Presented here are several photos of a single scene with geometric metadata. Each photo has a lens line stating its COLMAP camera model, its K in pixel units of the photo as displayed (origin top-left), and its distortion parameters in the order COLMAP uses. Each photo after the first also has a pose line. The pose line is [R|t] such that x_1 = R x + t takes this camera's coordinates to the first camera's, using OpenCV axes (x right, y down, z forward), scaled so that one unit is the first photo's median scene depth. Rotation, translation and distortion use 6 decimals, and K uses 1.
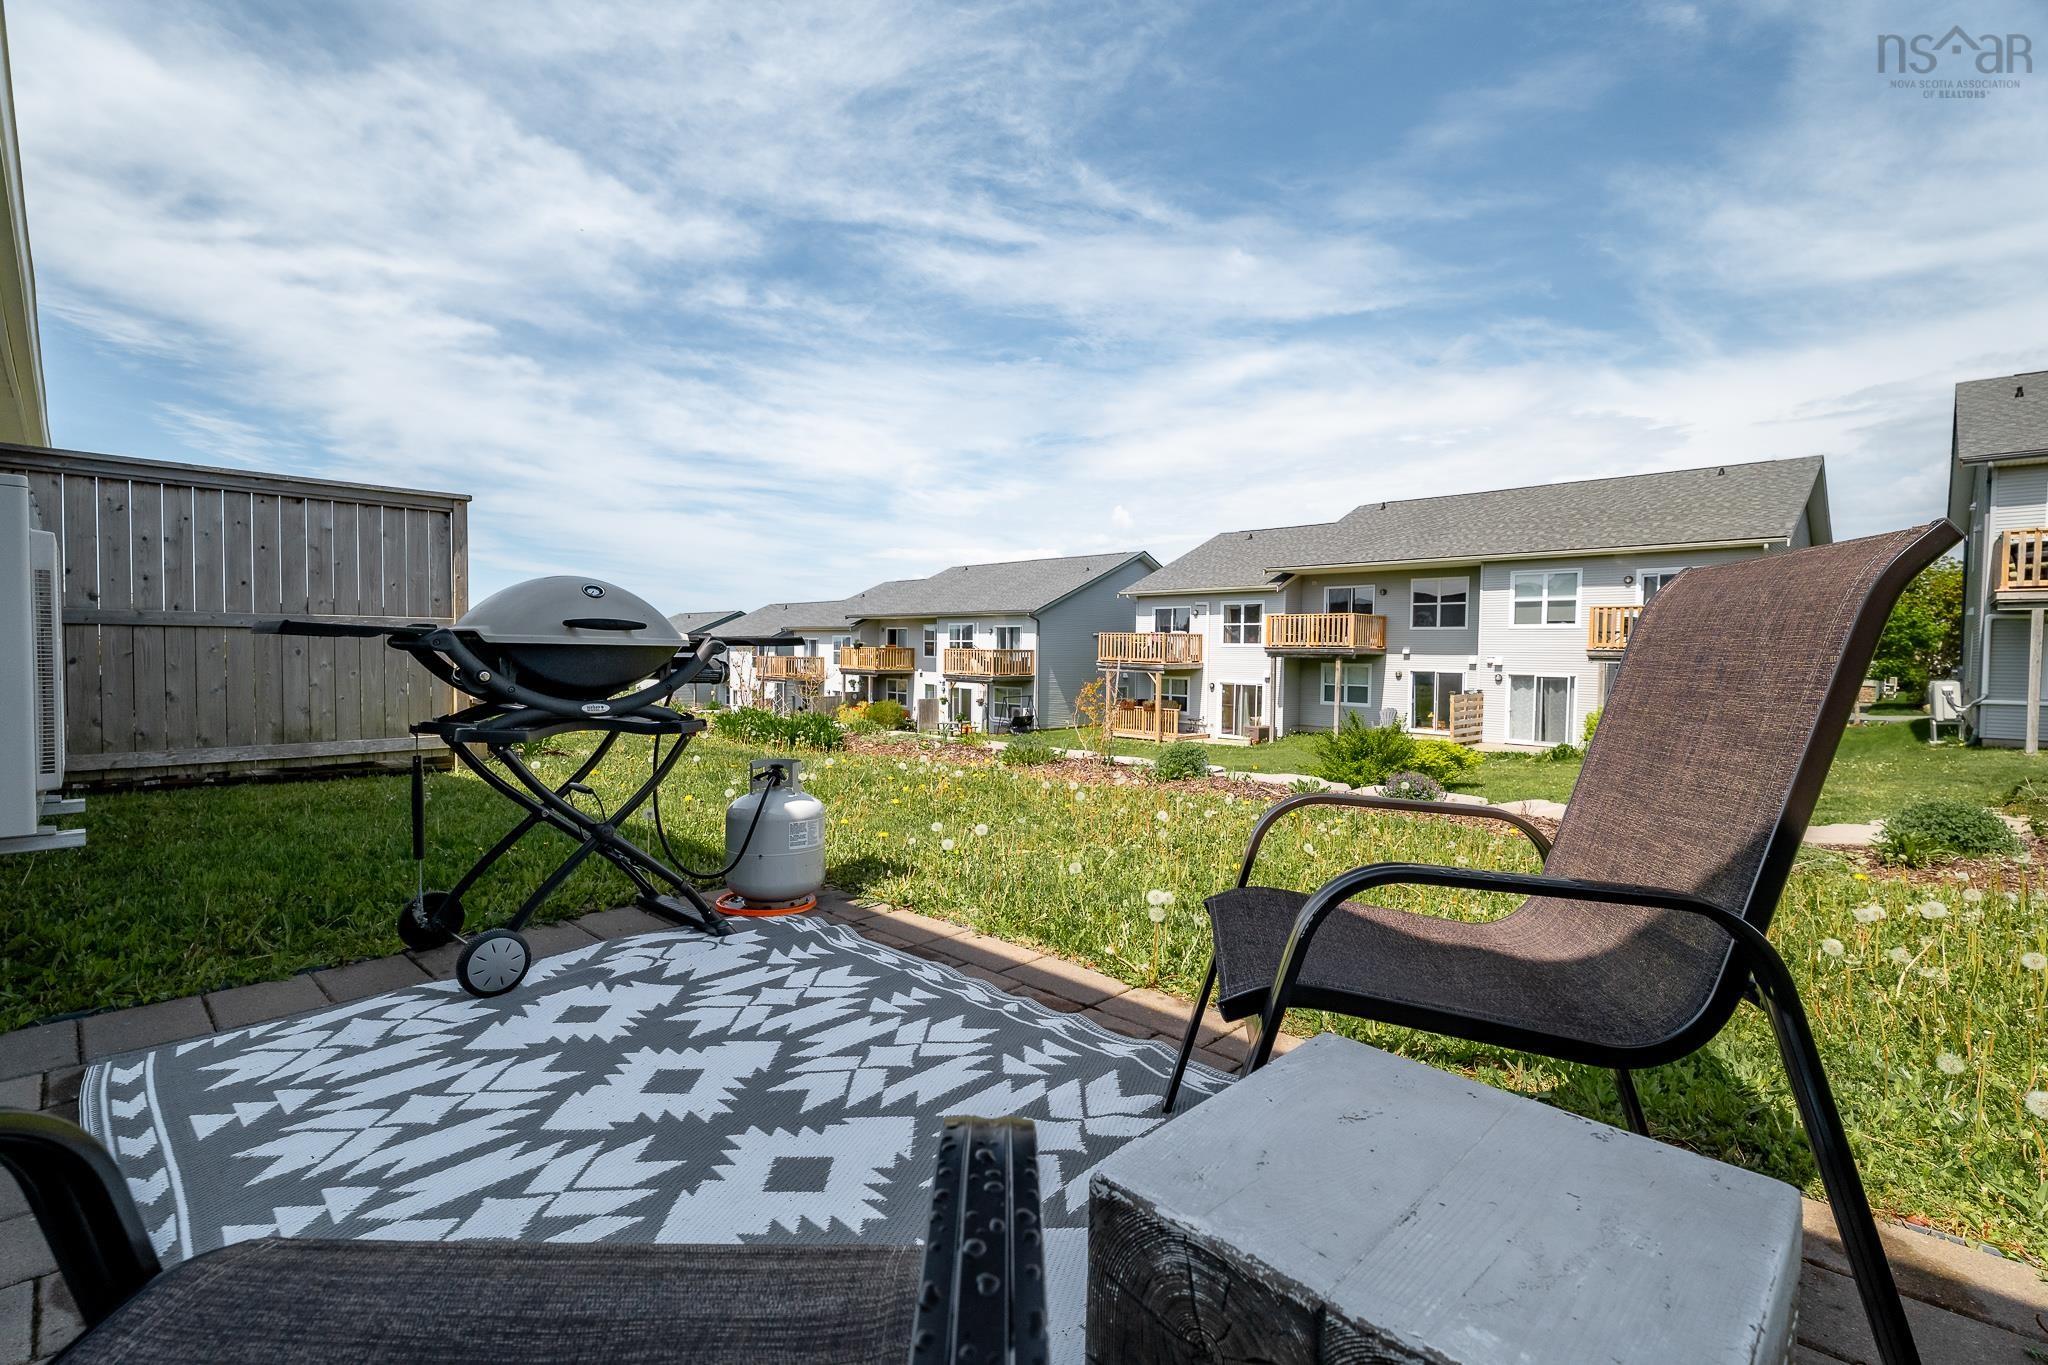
lens RADIAL K [[931.5, 0, 1022.8], [0, 931.5, 680.7], [0, 0, 1]] dist [0.015847, 0.000308]
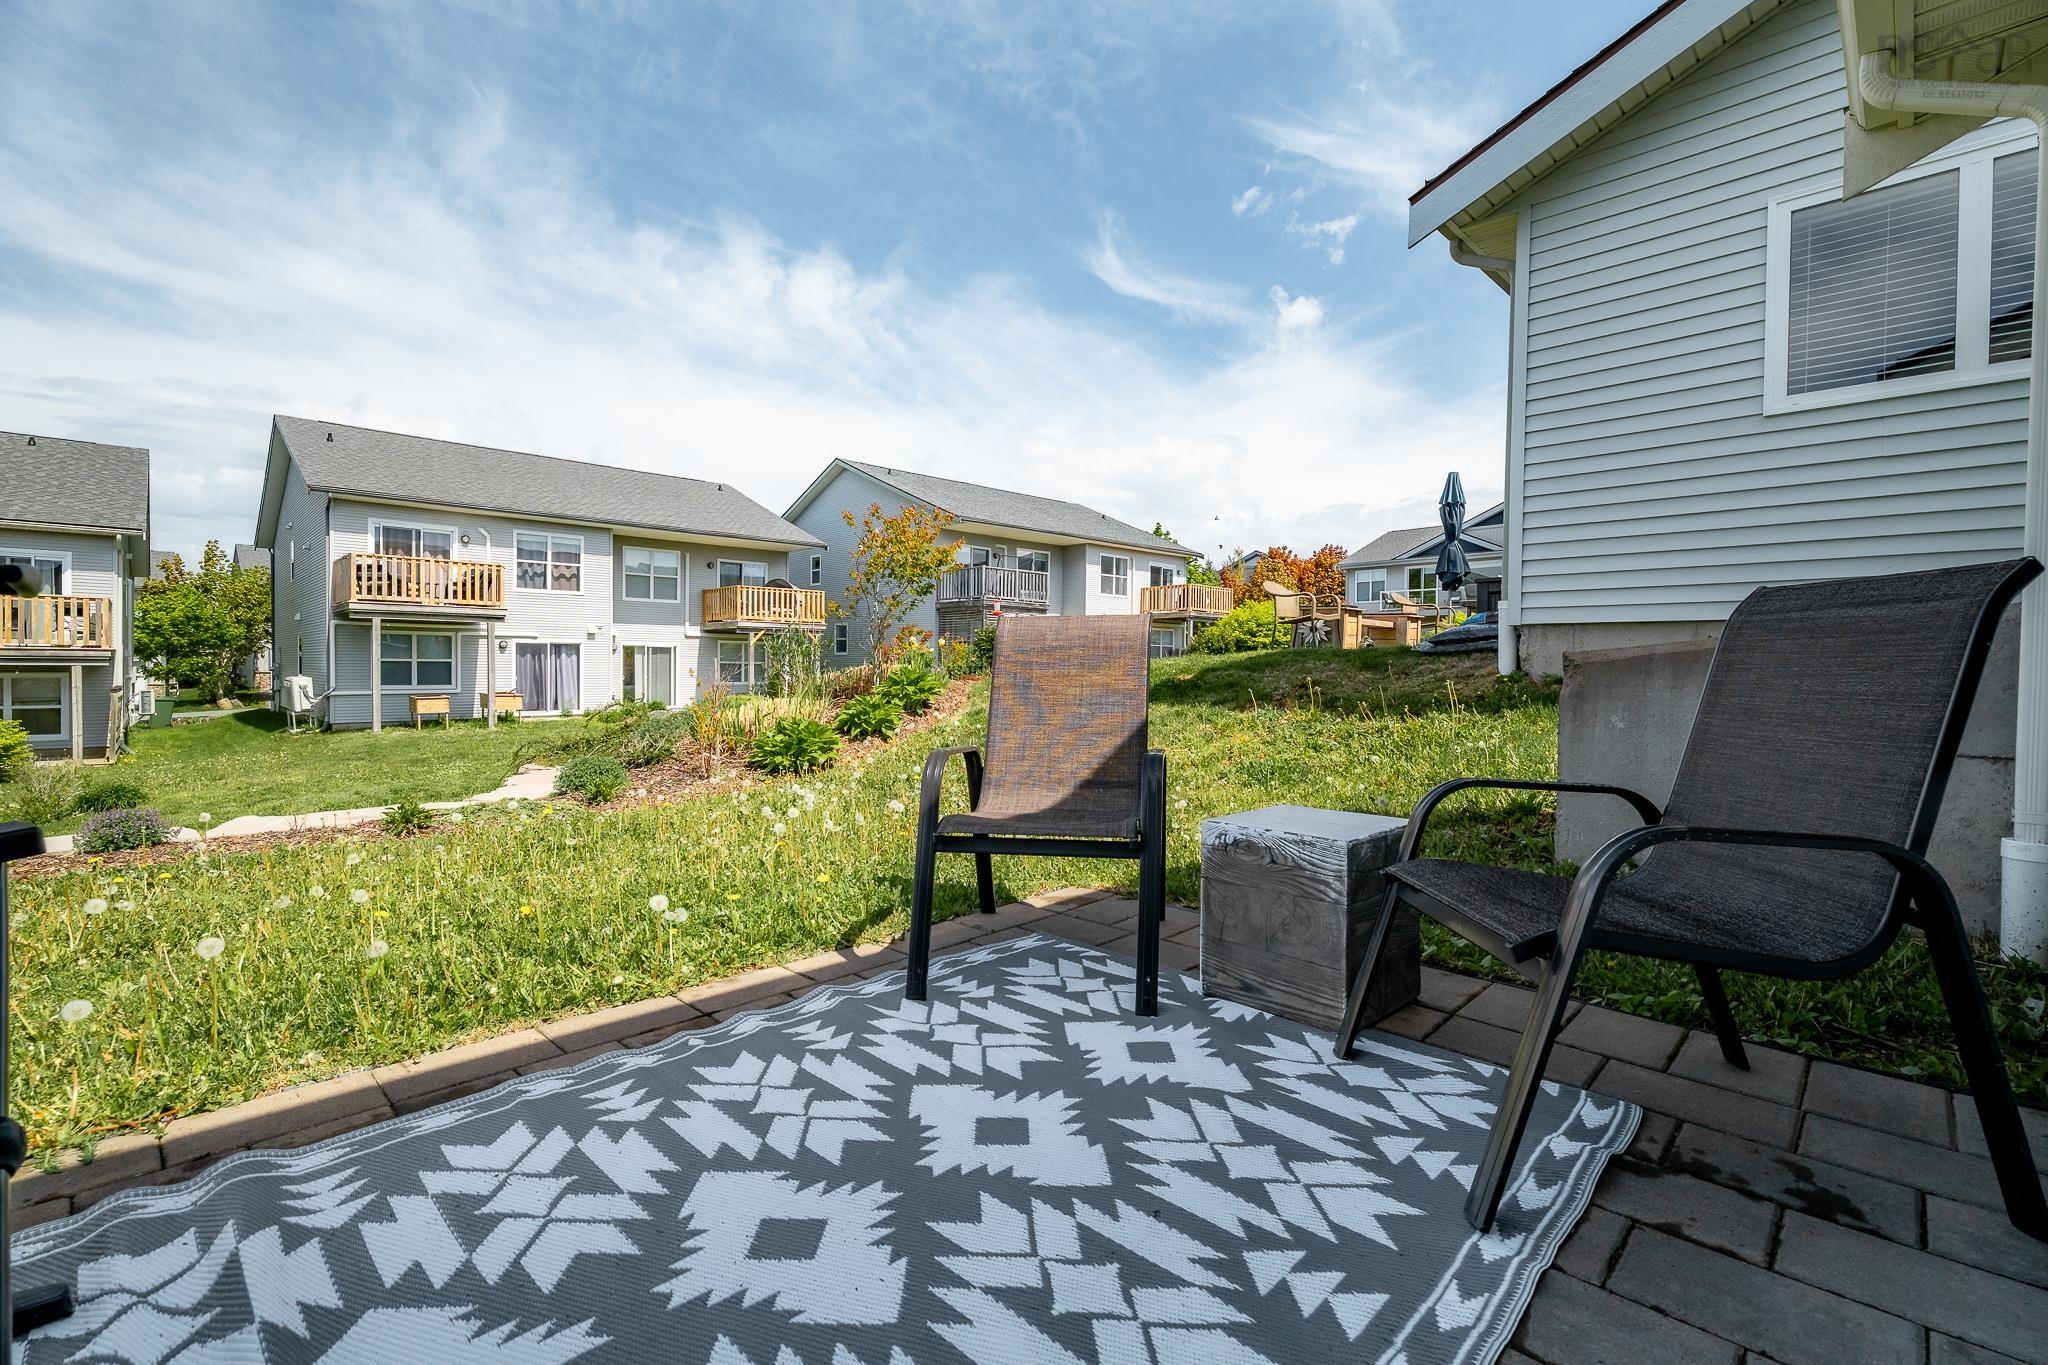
lens RADIAL K [[931.5, 0, 1024.2], [0, 931.5, 674.7], [0, 0, 1]] dist [0.015847, 0.000308]
pose [[0.000049, -0.023091, 0.999733, -0.766178], [0.028631, 0.999324, 0.023080, -0.015464], [-0.999590, 0.028622, 0.000710, 0.563539]]
